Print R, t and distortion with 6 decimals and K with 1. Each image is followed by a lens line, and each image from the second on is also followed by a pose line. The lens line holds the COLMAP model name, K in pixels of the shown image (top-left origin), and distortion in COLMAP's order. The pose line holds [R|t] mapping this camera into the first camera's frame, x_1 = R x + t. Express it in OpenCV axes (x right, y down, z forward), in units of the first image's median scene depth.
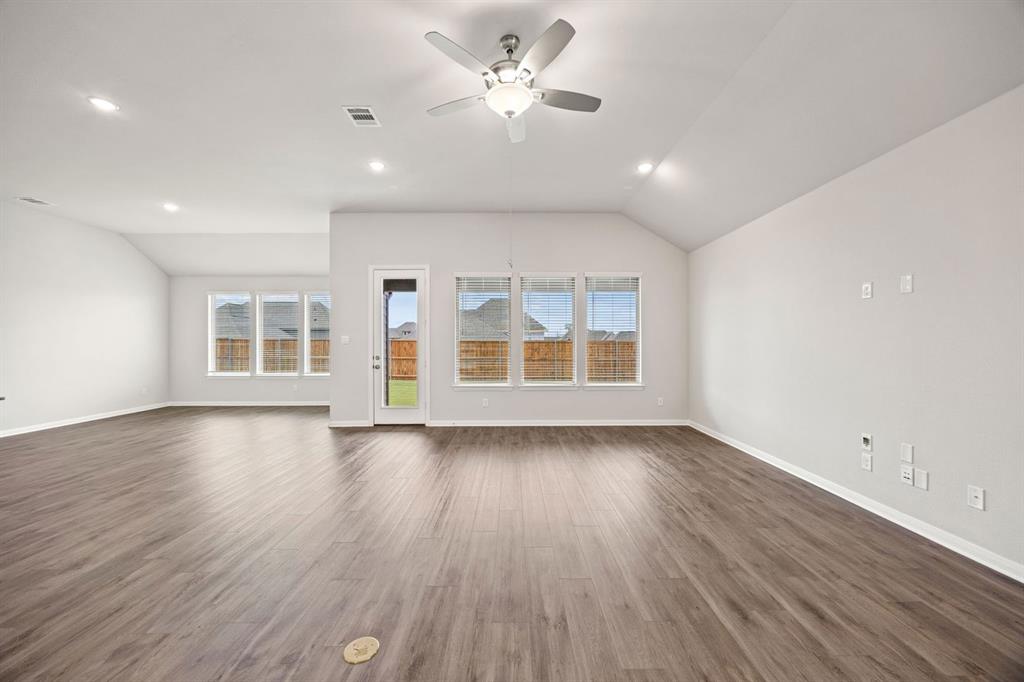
lens RADIAL K [[390.4, 0, 516.5], [0, 390.4, 341.6], [0, 0, 1]] dist [-0.001751, -0.000186]
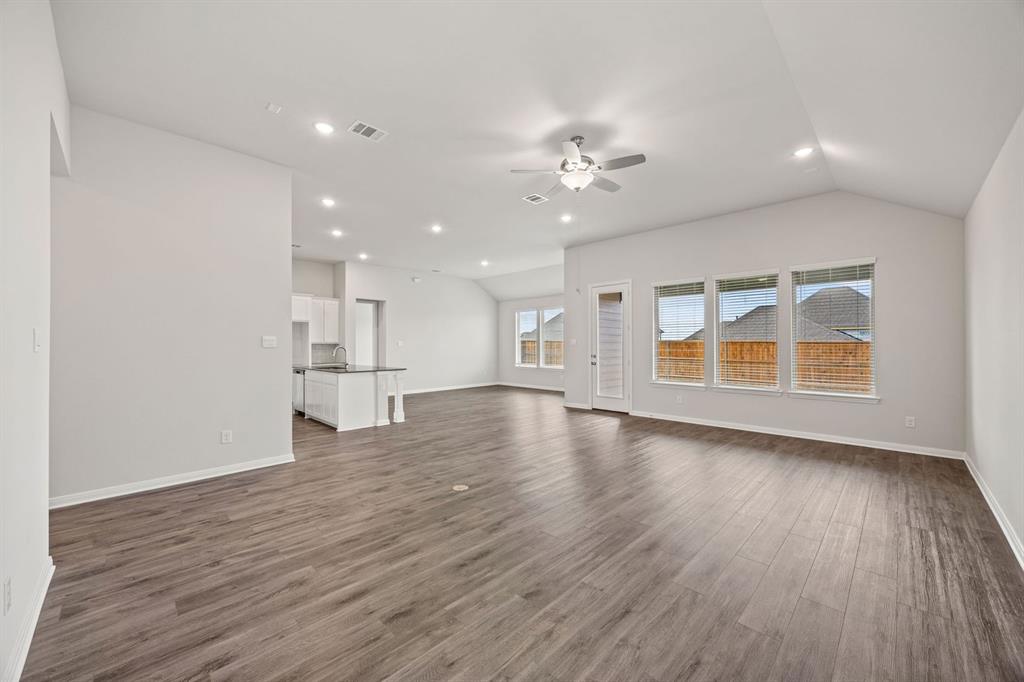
lens RADIAL K [[390.4, 0, 516.5], [0, 390.4, 341.6], [0, 0, 1]] dist [-0.001751, -0.000186]
pose [[0.708387, -0.004524, -0.705809, 0.372285], [0.004087, 0.999989, -0.002307, -0.004377], [0.705812, -0.001250, 0.708398, -0.086644]]
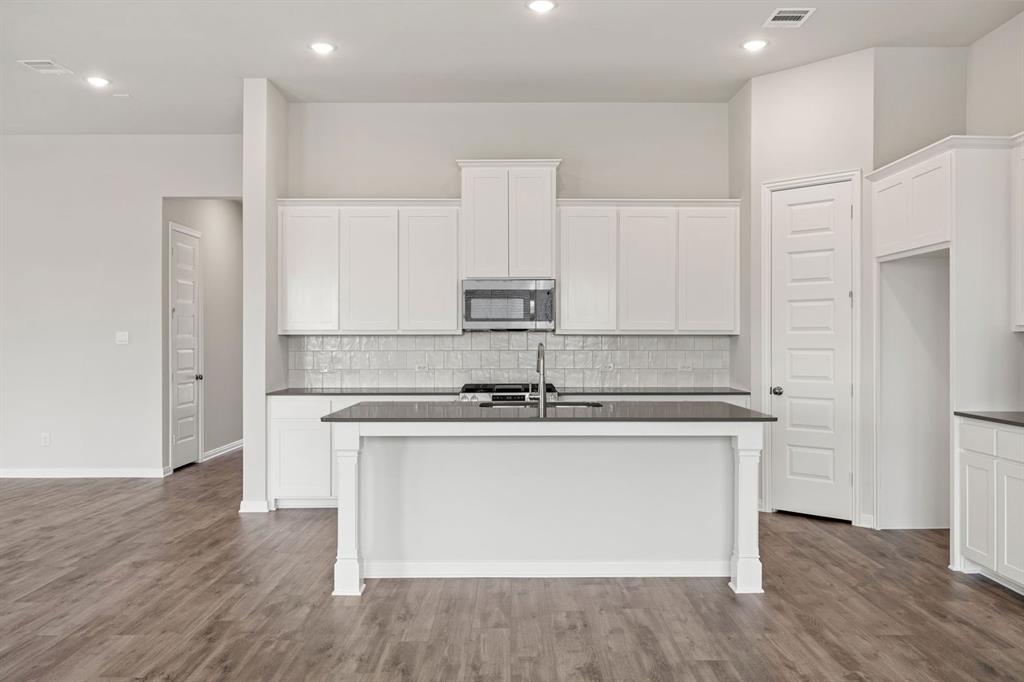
lens RADIAL K [[817.0, 0, 515.6], [0, 817.0, 339.9], [0, 0, 1]] dist [-0.003749, -0.000133]
pose [[-0.999990, 0.003387, 0.002918, -0.807280], [0.003373, 0.999982, -0.005054, 0.004897], [-0.002935, -0.005044, -0.999983, 1.187444]]
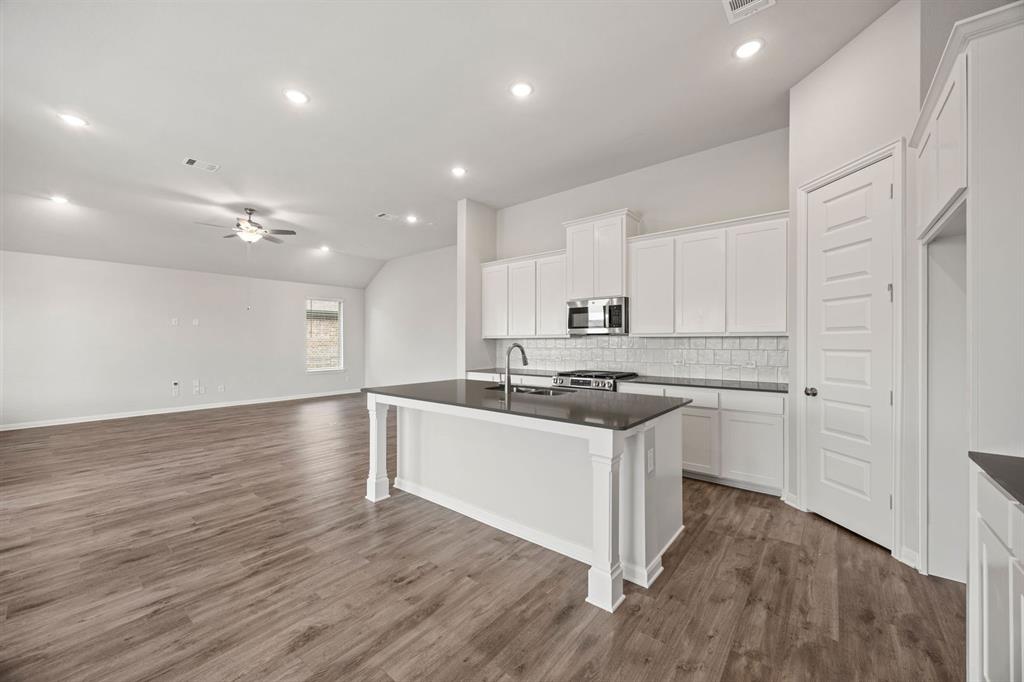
lens RADIAL K [[390.4, 0, 516.5], [0, 390.4, 341.6], [0, 0, 1]] dist [-0.001751, -0.000186]
pose [[-0.768925, 0.004649, 0.639322, -1.162155], [0.001922, 0.999986, -0.004959, 0.004002], [-0.639336, -0.002585, -0.768923, 0.769331]]
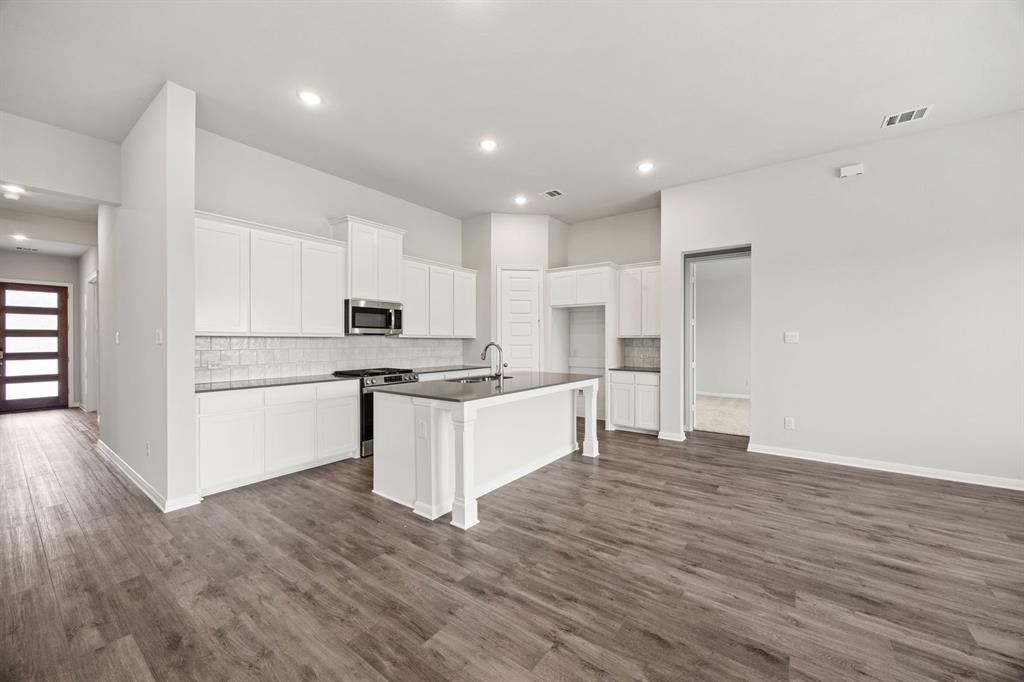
lens RADIAL K [[390.4, 0, 516.5], [0, 390.4, 341.6], [0, 0, 1]] dist [-0.001751, -0.000186]
pose [[-0.597046, 0.003598, -0.802199, -0.318619], [0.005757, 0.999983, 0.000201, 0.002647], [0.802186, -0.004499, -0.597057, 0.801585]]
